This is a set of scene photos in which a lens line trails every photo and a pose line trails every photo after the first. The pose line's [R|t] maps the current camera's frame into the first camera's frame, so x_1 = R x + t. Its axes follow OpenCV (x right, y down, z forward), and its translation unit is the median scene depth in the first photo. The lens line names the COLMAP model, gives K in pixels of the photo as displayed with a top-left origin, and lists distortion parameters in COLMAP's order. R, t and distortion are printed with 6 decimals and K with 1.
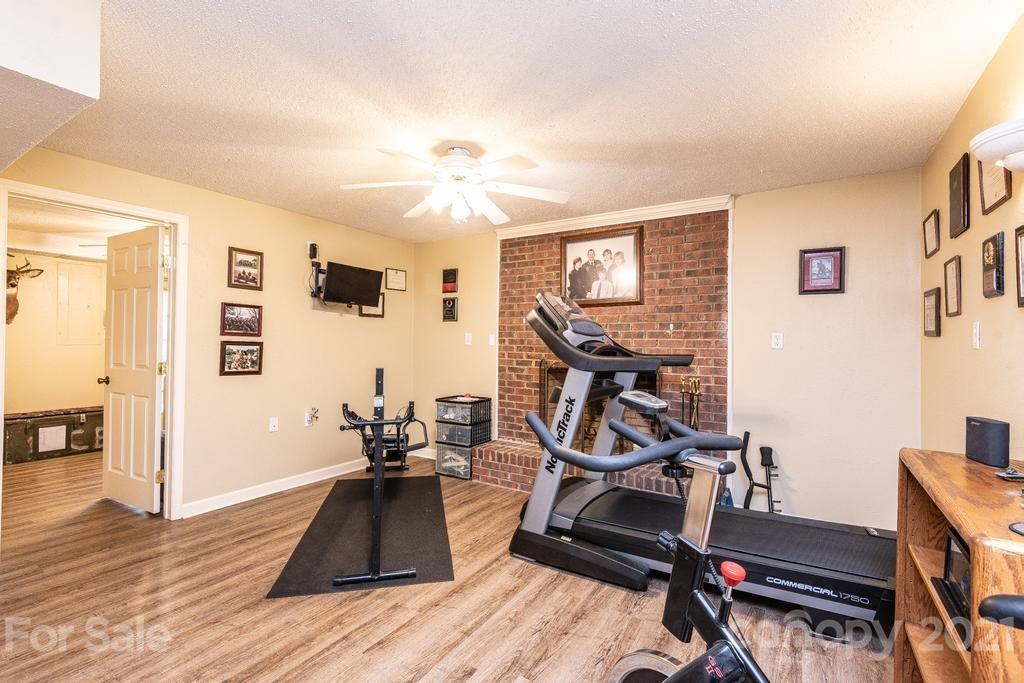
lens RADIAL K [[462.6, 0, 514.6], [0, 462.6, 339.7], [0, 0, 1]] dist [0.004074, -0.003547]
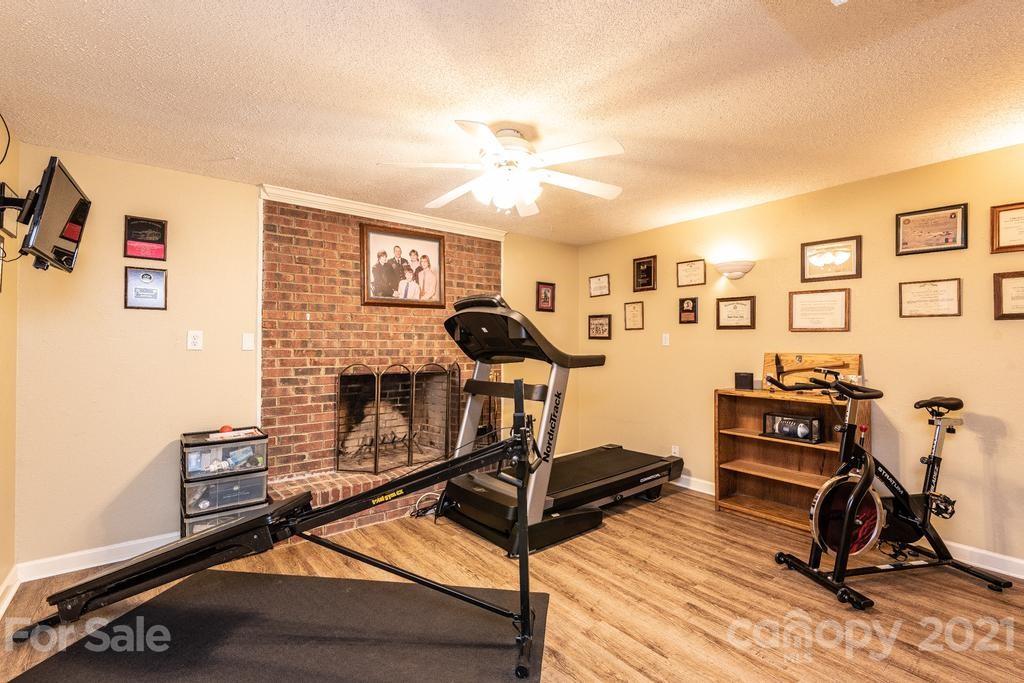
lens RADIAL K [[462.6, 0, 514.9], [0, 462.6, 339.9], [0, 0, 1]] dist [0.004074, -0.003547]
pose [[0.326514, 0.002537, 0.945189, -0.628763], [-0.002925, 0.999994, -0.001674, -0.002259], [-0.945188, -0.002218, 0.326519, 0.449822]]
